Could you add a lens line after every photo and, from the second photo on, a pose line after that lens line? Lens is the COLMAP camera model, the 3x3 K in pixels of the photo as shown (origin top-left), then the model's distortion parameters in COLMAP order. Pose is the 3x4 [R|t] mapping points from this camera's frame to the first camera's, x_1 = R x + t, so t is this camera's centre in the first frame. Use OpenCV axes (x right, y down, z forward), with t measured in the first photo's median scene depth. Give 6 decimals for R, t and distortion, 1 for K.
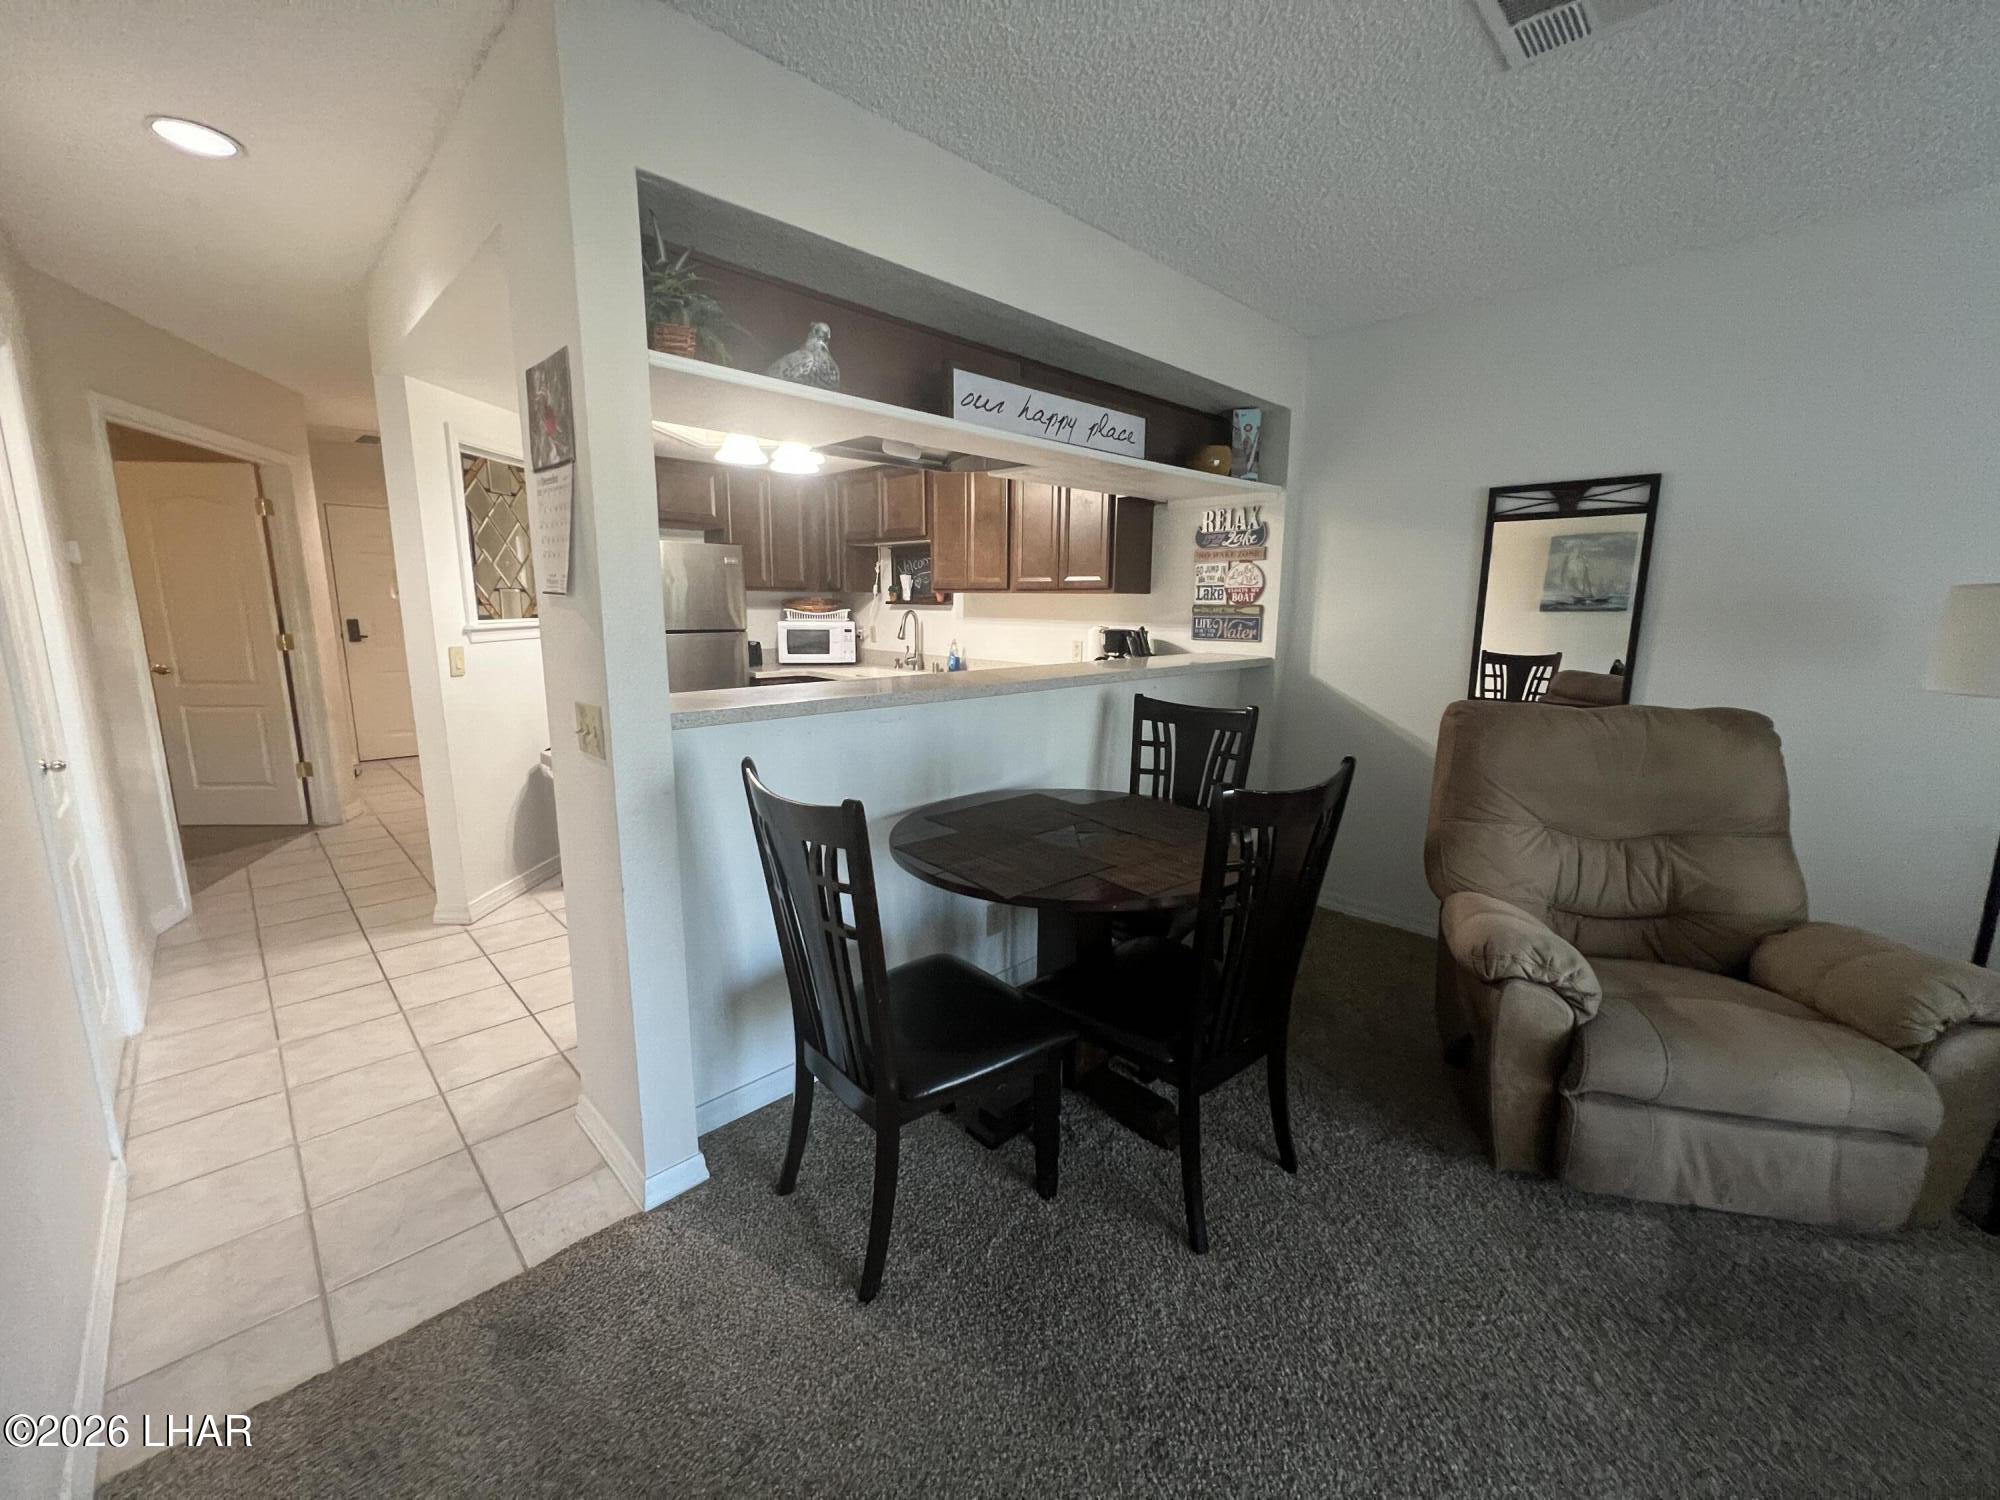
lens RADIAL K [[803.1, 0, 1005.5], [0, 803.1, 750.3], [0, 0, 1]] dist [-0.003307, 0.000456]
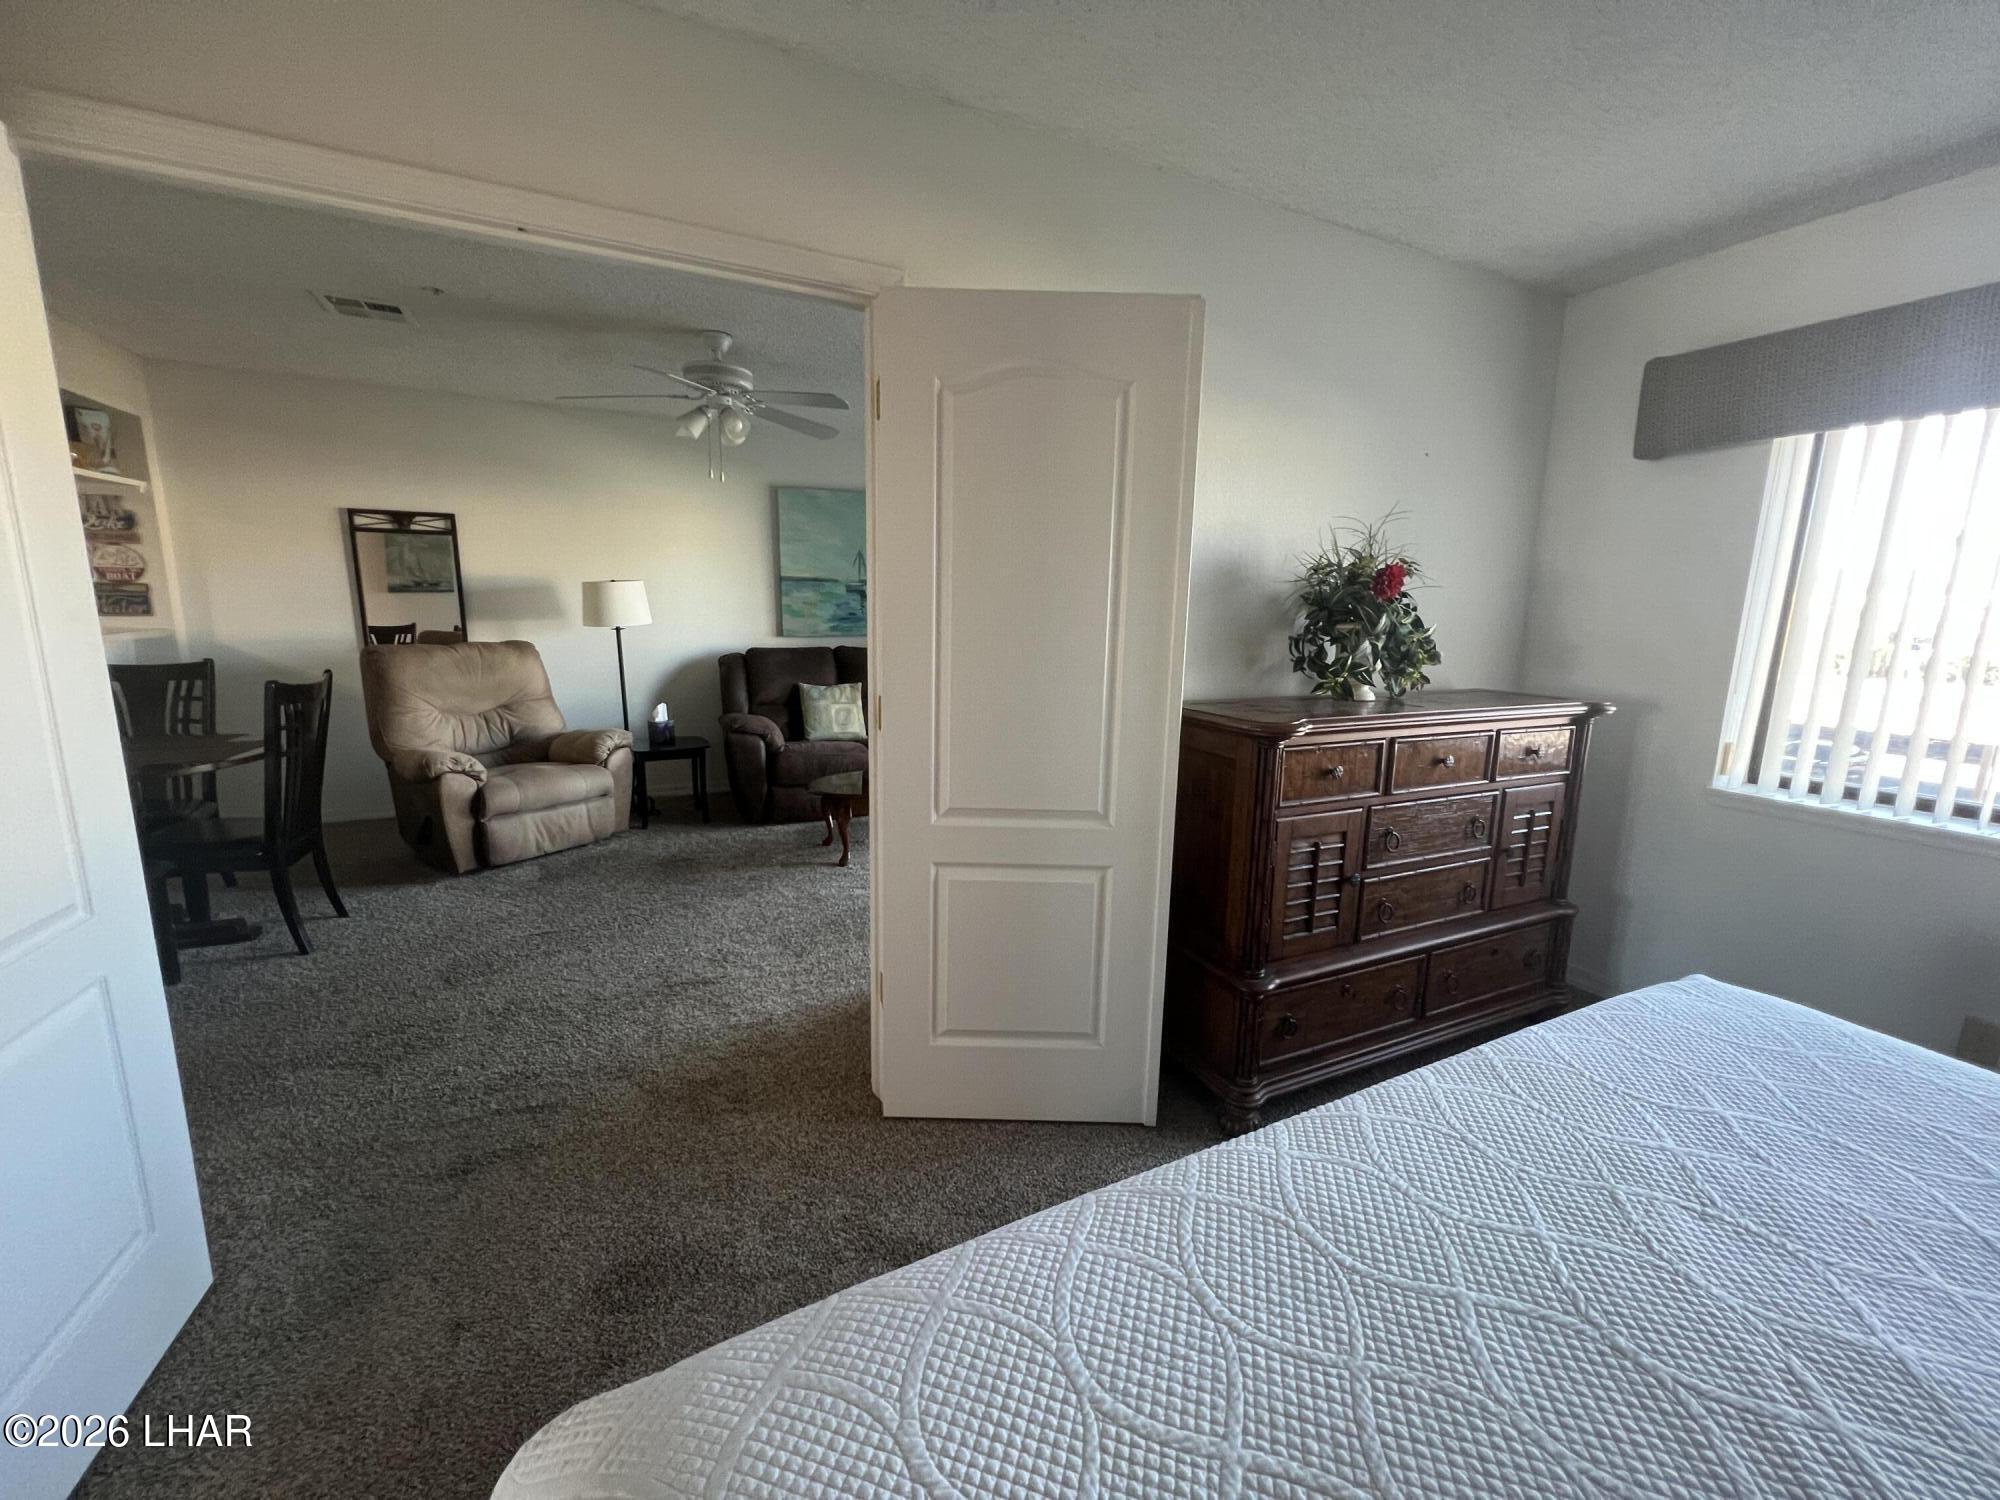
lens RADIAL K [[803.2, 0, 1000.0], [0, 803.2, 750.0], [0, 0, 1]] dist [0.001441, 0.000017]
pose [[0.325065, -0.173618, 0.929618, -0.617984], [0.155313, 0.979457, 0.128616, 0.146225], [-0.932851, 0.102573, 0.345352, -0.797149]]
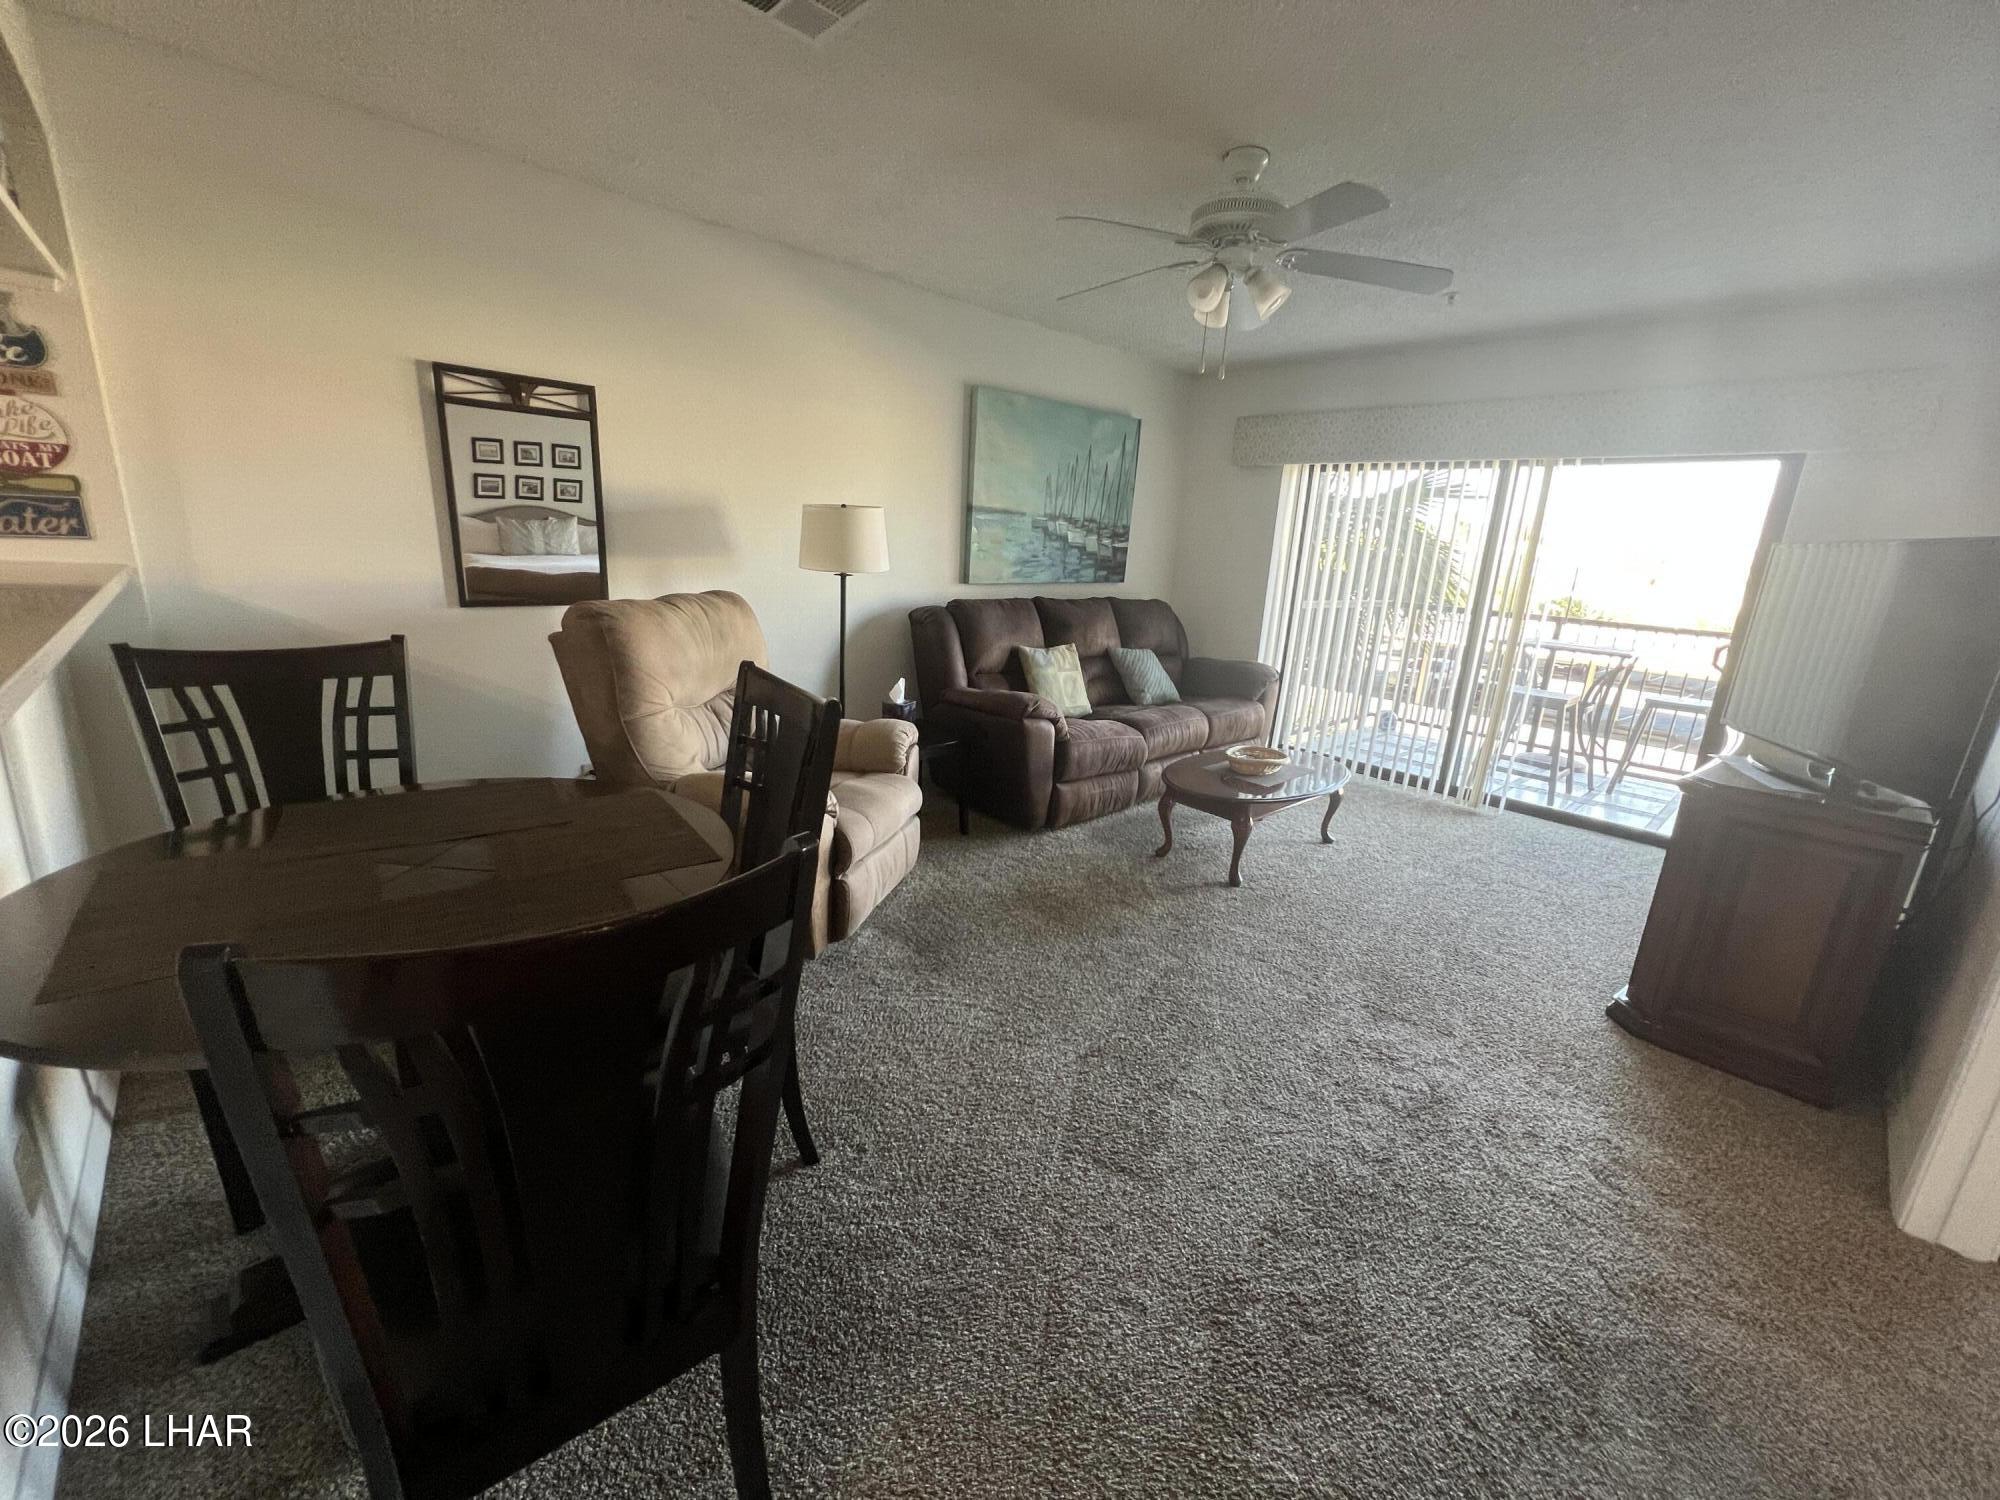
lens RADIAL K [[803.2, 0, 1000.0], [0, 803.2, 750.0], [0, 0, 1]] dist [0.001441, 0.000017]
pose [[0.032012, -0.262813, 0.964316, -0.451625], [0.126054, 0.958168, 0.256953, -0.083208], [-0.991507, 0.113330, 0.063801, 0.478673]]
